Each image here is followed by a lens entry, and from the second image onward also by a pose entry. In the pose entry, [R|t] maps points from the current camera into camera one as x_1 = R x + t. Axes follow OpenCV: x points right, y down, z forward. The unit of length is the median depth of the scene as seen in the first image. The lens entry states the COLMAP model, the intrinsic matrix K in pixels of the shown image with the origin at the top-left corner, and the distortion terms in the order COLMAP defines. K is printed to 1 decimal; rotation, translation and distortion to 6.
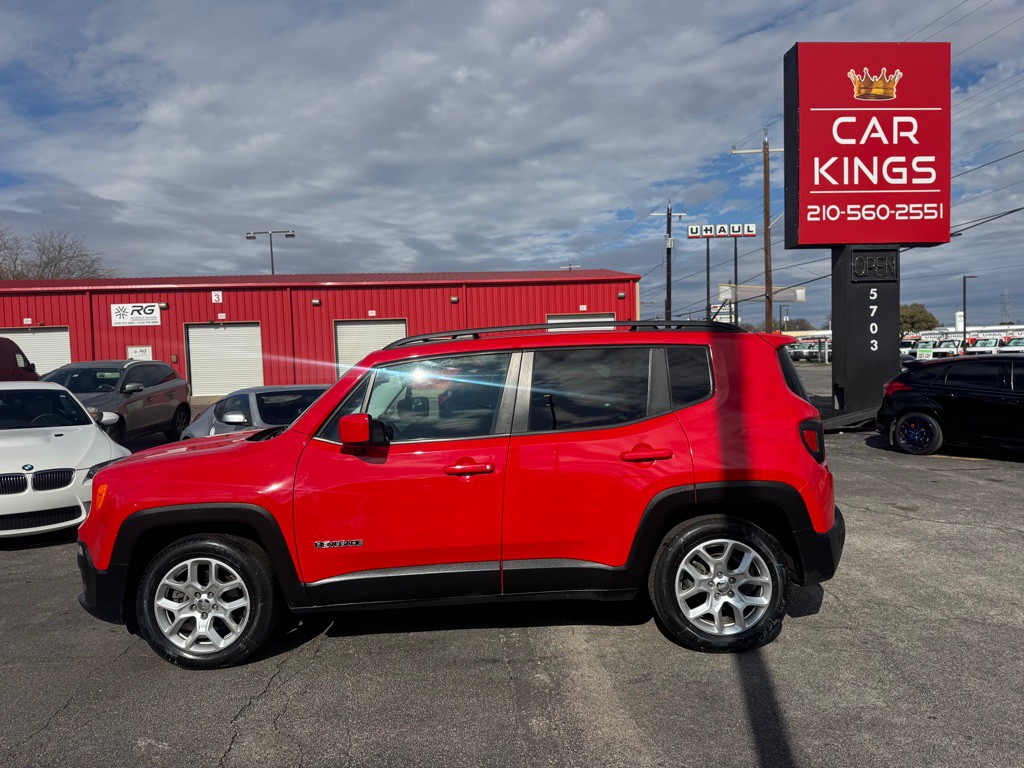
lens RADIAL K [[729.9, 0, 512.0], [0, 729.9, 384.0], [0, 0, 1]] dist [0.013307, -0.004874]
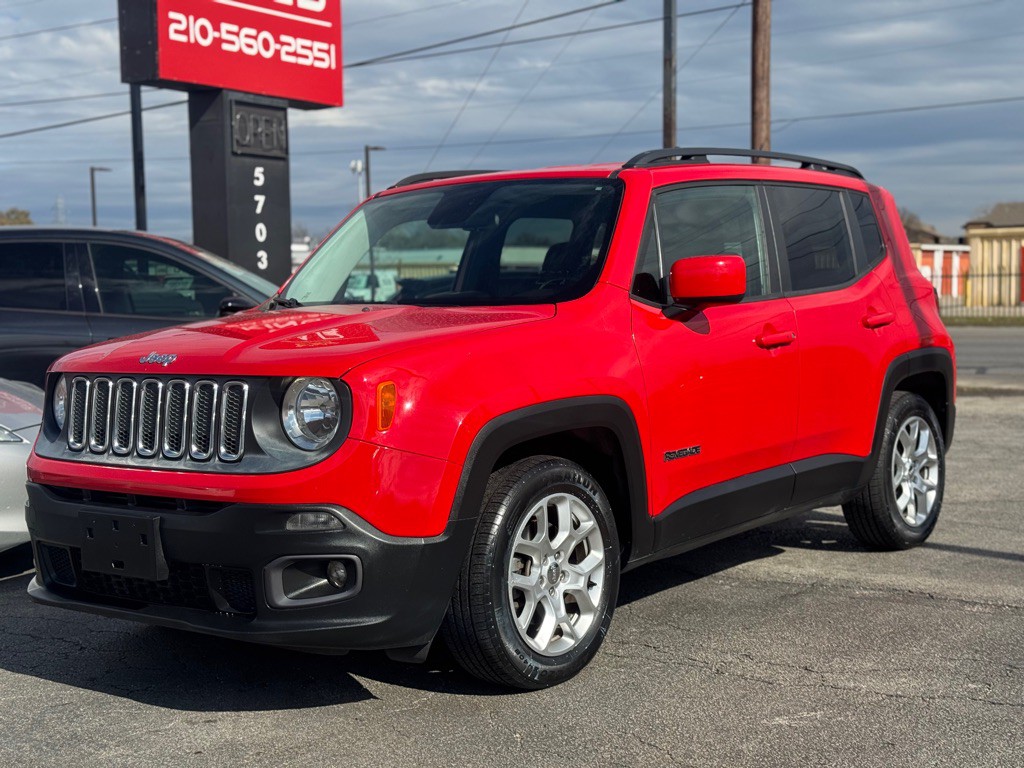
lens RADIAL K [[1420.2, 0, 507.8], [0, 1420.2, 390.5], [0, 0, 1]] dist [0.215121, -0.451563]
pose [[0.621981, -0.038592, 0.782080, -0.335890], [0.026473, 0.999250, 0.028255, 0.029937], [-0.782584, 0.003130, 0.622537, 0.077530]]
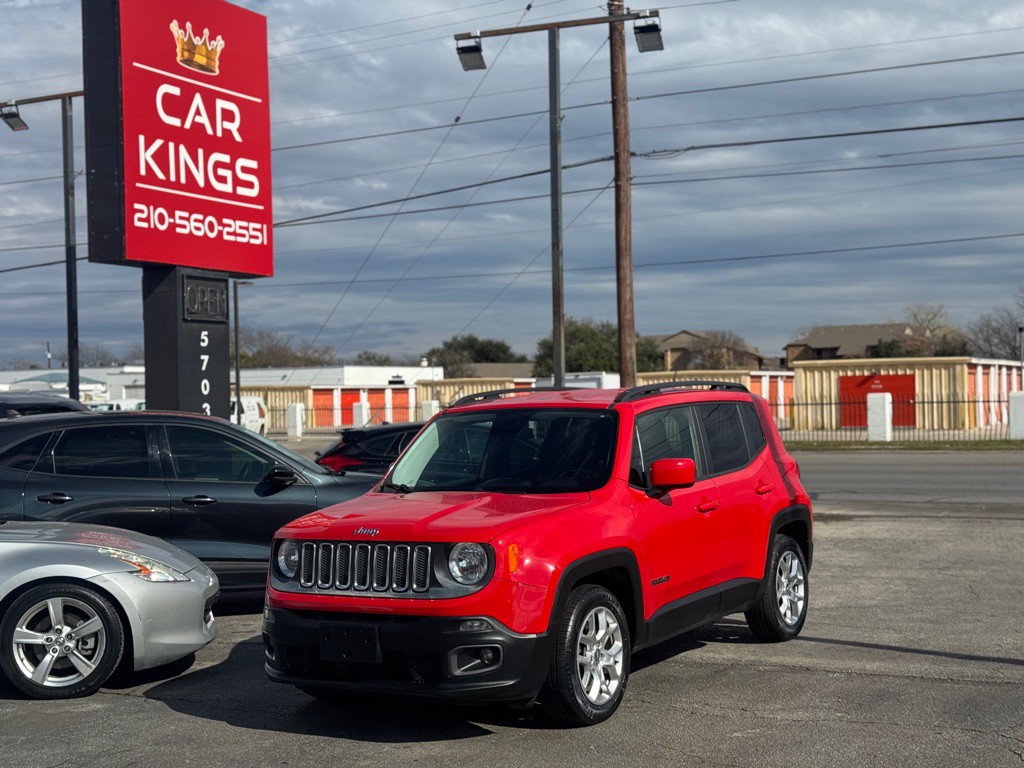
lens RADIAL K [[1420.2, 0, 507.8], [0, 1420.2, 390.5], [0, 0, 1]] dist [0.215121, -0.451563]
pose [[0.529523, 0.021381, 0.848026, -0.538178], [0.038820, 0.998024, -0.049403, 0.008137], [-0.847407, 0.059081, 0.527646, 0.013062]]
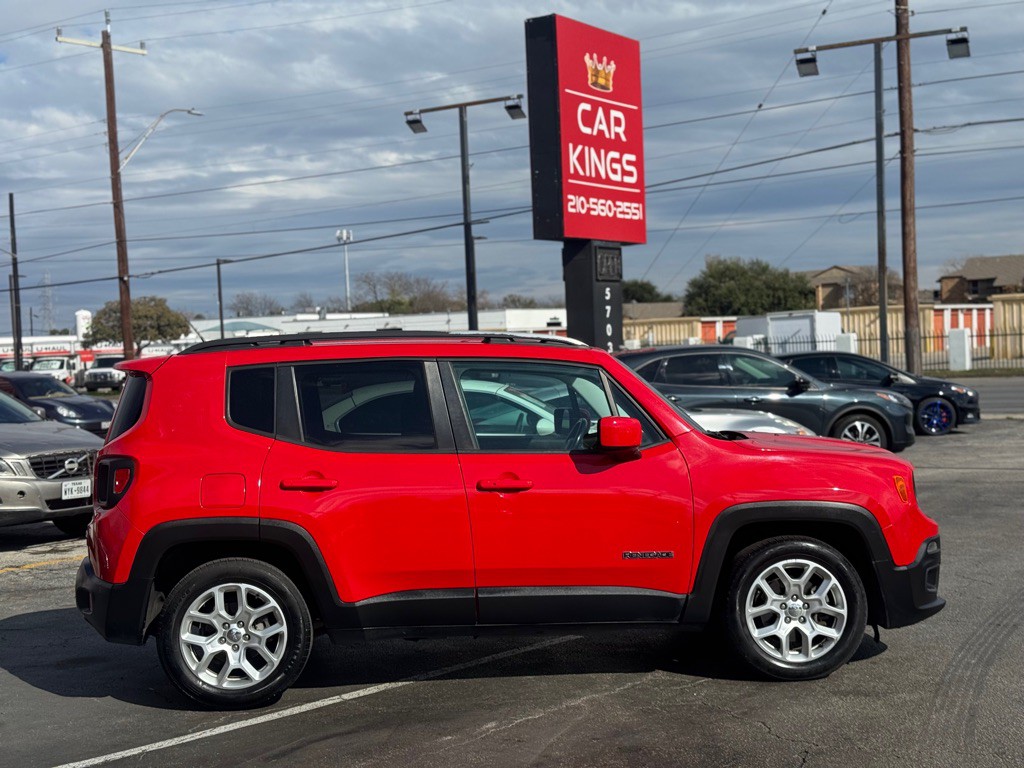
lens RADIAL K [[1420.2, 0, 507.8], [0, 1420.2, 390.5], [0, 0, 1]] dist [0.215121, -0.451563]
pose [[0.601221, -0.023838, 0.798727, -1.068749], [0.055441, 0.998391, -0.011934, 0.017518], [-0.797157, 0.051457, 0.601575, -0.002053]]
